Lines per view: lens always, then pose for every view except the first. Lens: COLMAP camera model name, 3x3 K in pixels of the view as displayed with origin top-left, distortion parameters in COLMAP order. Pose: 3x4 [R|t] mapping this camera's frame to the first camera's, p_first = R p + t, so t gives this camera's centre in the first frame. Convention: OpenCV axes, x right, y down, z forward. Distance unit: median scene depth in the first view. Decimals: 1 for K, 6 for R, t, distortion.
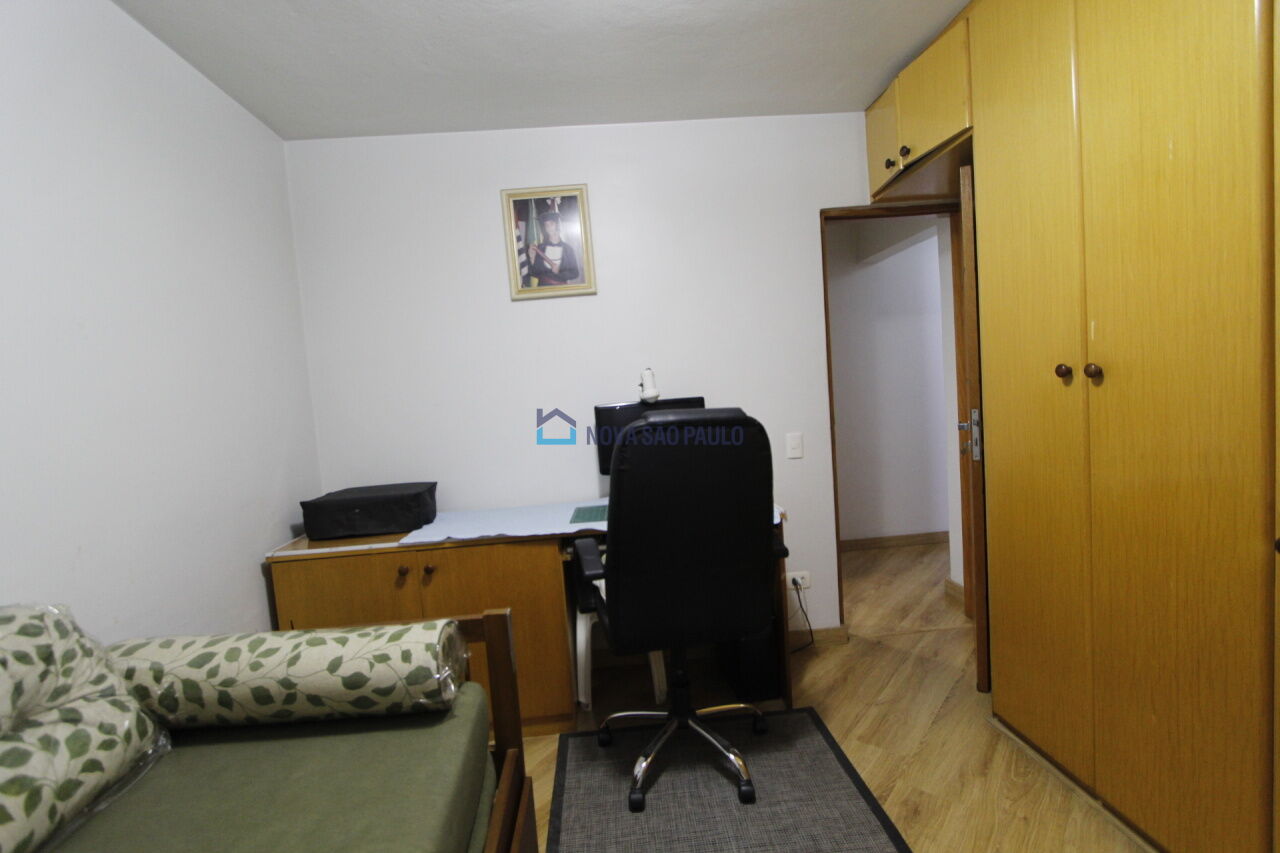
lens RADIAL K [[589.8, 0, 639.9], [0, 589.8, 426.9], [0, 0, 1]] dist [-0.015130, 0.001218]
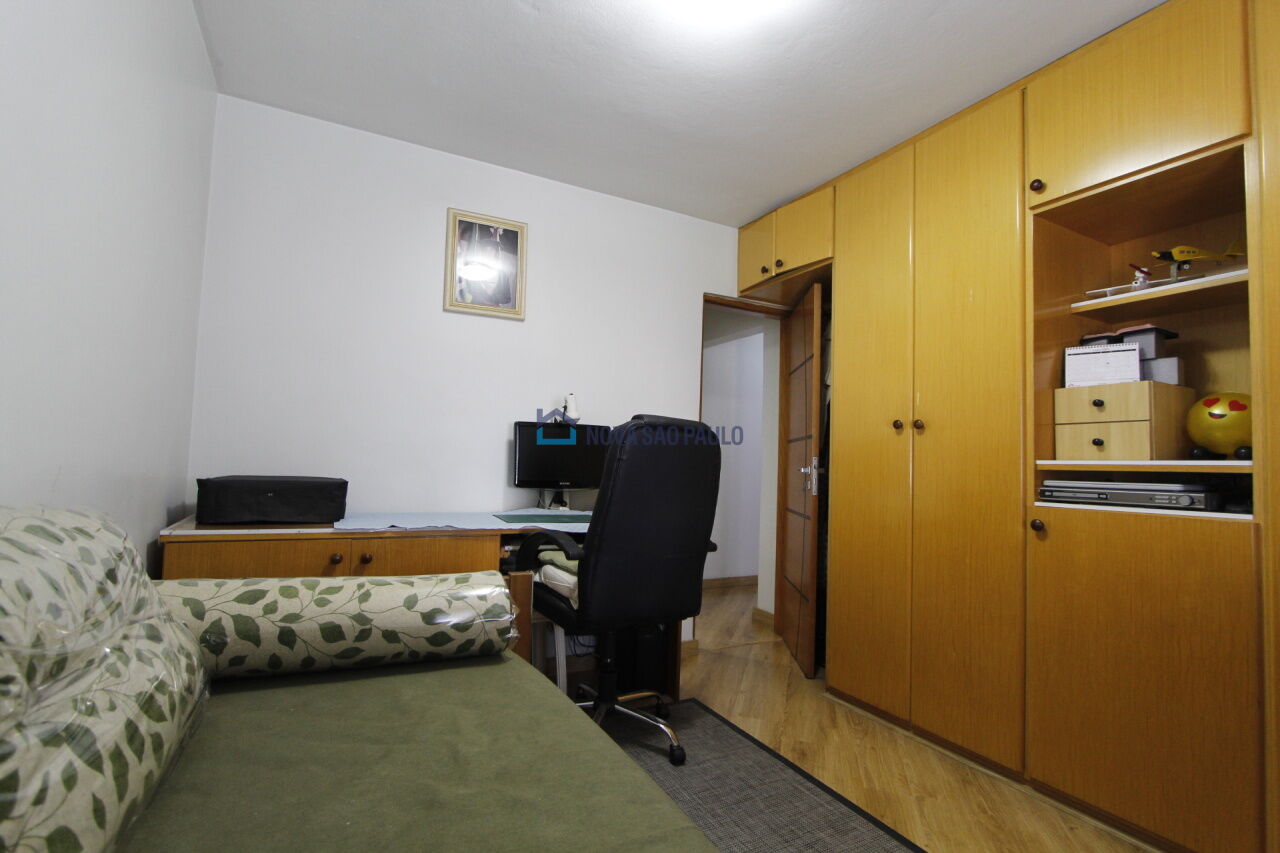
lens RADIAL K [[589.8, 0, 635.9], [0, 589.8, 426.8], [0, 0, 1]] dist [-0.015130, 0.001218]
pose [[0.905050, 0.130153, 0.404901, -0.496751], [-0.074690, 0.985868, -0.149952, 0.188149], [-0.418696, 0.105472, 0.901981, -0.076707]]
